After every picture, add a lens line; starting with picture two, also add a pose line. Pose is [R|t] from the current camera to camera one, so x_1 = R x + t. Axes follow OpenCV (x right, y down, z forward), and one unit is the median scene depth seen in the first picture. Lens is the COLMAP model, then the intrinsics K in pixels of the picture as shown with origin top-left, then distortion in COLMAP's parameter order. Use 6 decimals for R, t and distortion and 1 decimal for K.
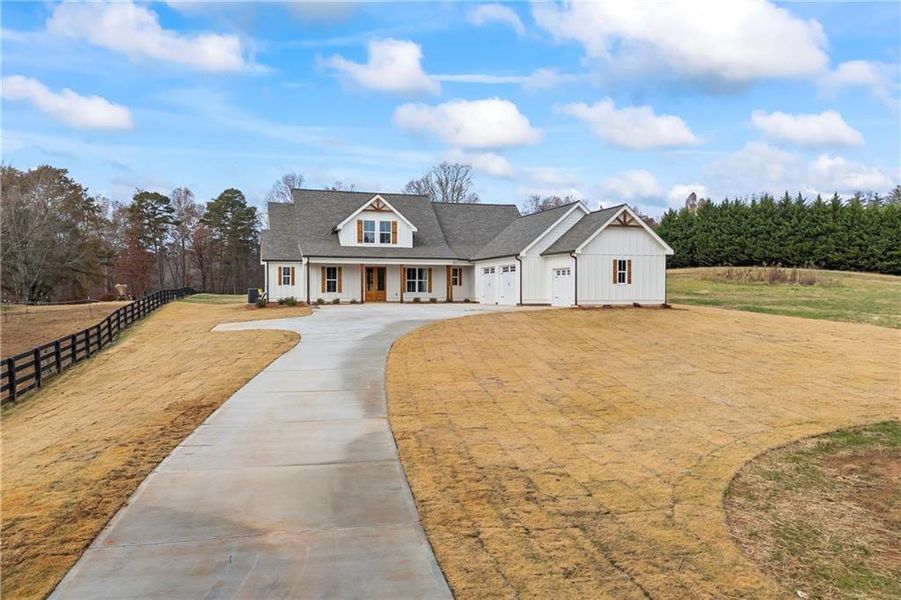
lens RADIAL K [[647.5, 0, 450.5], [0, 647.5, 300.3], [0, 0, 1]] dist [0.005959, -0.003773]
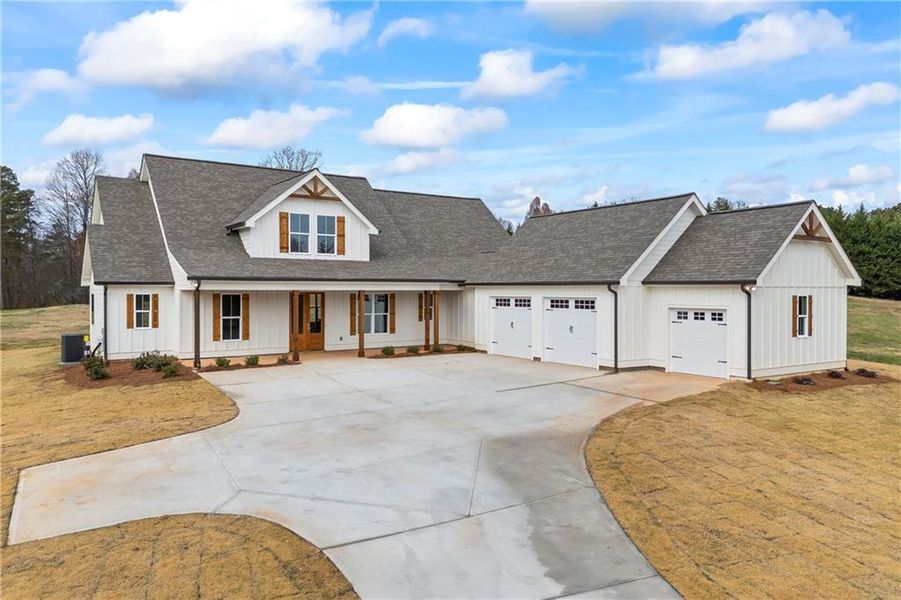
lens RADIAL K [[647.5, 0, 451.1], [0, 647.5, 298.9], [0, 0, 1]] dist [0.005959, -0.003773]
pose [[0.957278, -0.002814, 0.289155, -0.163259], [0.003028, 0.999995, -0.000293, -0.046715], [-0.289153, 0.001156, 0.957282, 0.407299]]
